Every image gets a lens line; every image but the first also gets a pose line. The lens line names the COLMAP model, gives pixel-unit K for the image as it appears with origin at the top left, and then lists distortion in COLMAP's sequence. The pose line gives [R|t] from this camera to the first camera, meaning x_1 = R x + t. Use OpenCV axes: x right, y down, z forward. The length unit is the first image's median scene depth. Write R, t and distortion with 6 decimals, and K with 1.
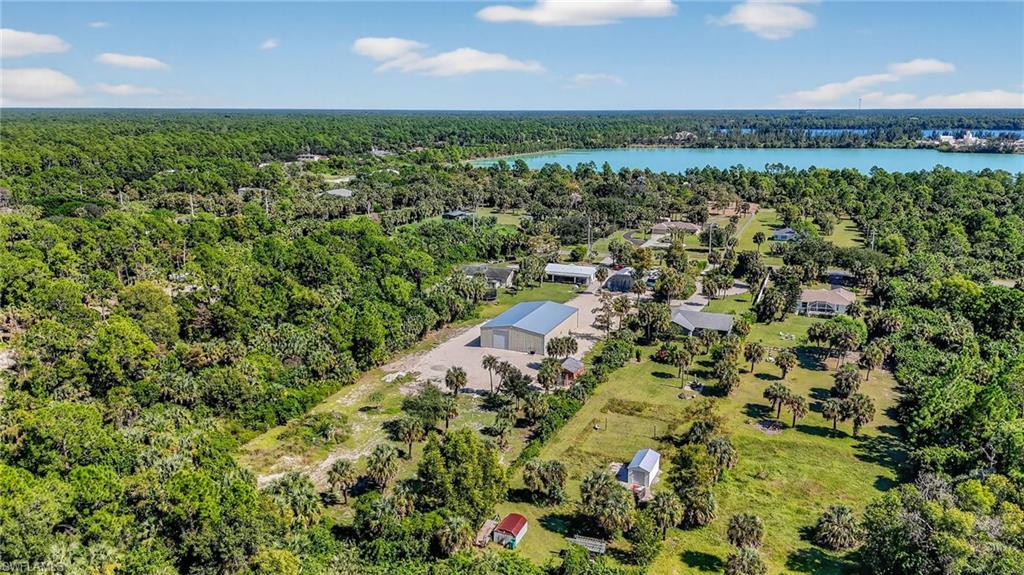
lens RADIAL K [[744.7, 0, 512.0], [0, 744.7, 287.5], [0, 0, 1]] dist [0.091085, -0.093357]
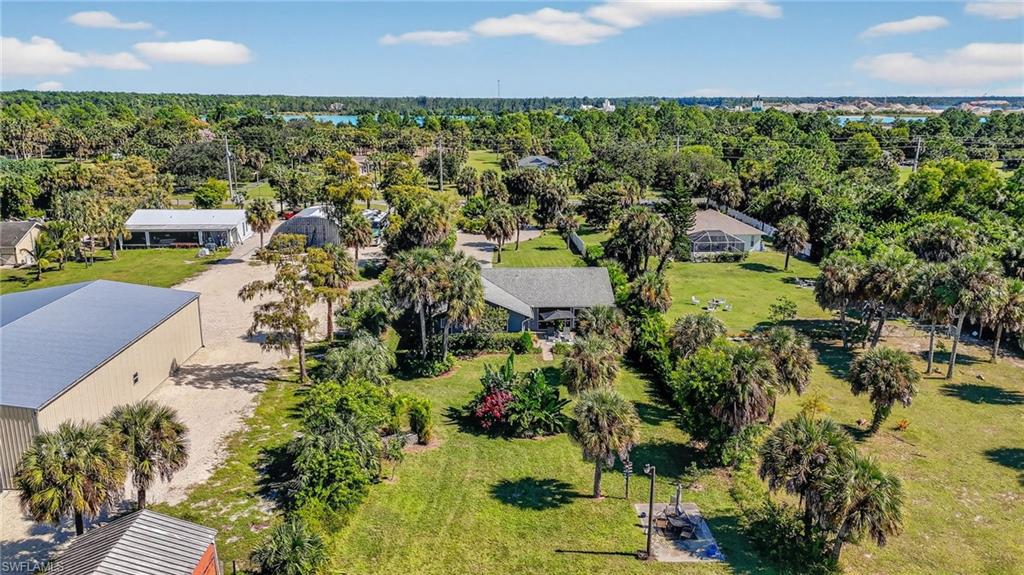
lens RADIAL K [[803.5, 0, 512.0], [0, 803.5, 287.5], [0, 0, 1]] dist [0.090717, -0.001445]
pose [[0.909471, -0.101683, 0.403141, 0.077736], [0.095588, 0.994796, 0.035273, 0.029785], [-0.404630, 0.006455, 0.914458, 0.677851]]
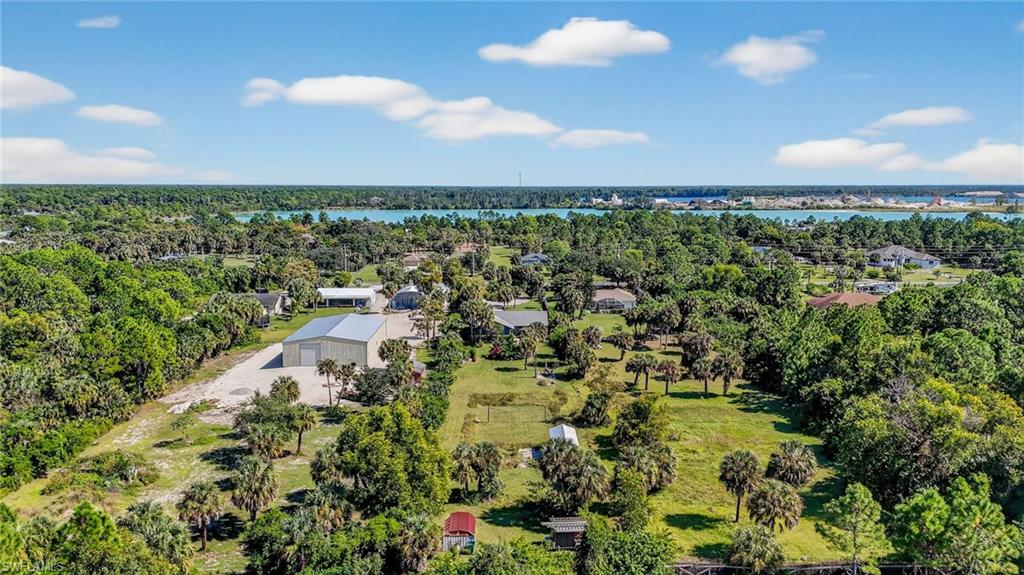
lens RADIAL K [[744.7, 0, 512.0], [0, 744.7, 287.5], [0, 0, 1]] dist [0.091085, -0.093357]
pose [[0.919860, -0.057201, 0.388053, -0.128706], [0.090443, 0.993582, -0.067932, 0.073315], [-0.381677, 0.097584, 0.919130, 0.141707]]
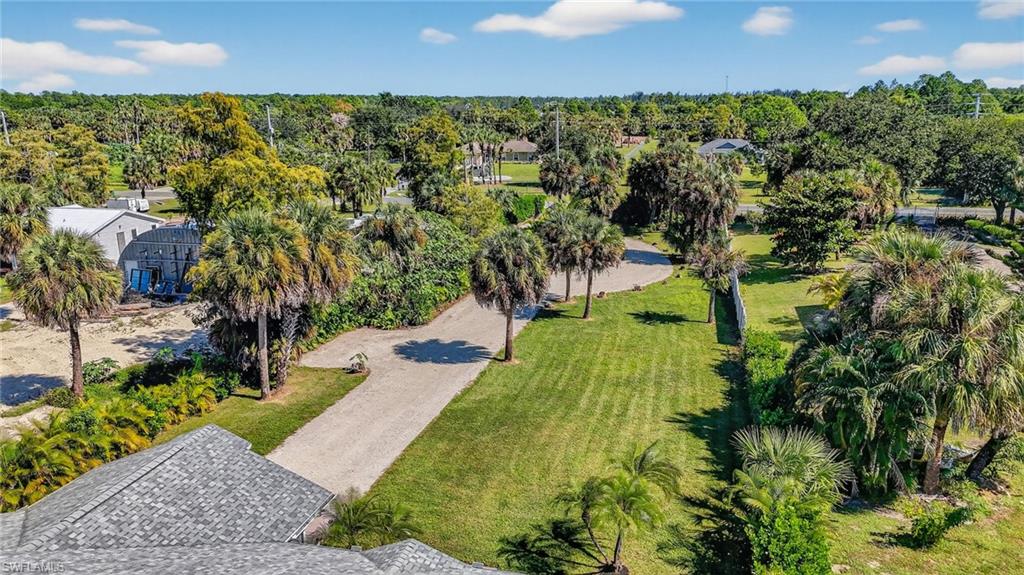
lens RADIAL K [[825.5, 0, 486.7], [0, 825.5, 287.5], [0, 0, 1]] dist [0.103387, -0.139420]
pose [[0.989846, -0.047637, 0.133921, 0.297403], [0.046525, 0.998852, 0.011422, 0.004478], [-0.134311, -0.005076, 0.990926, 1.024688]]
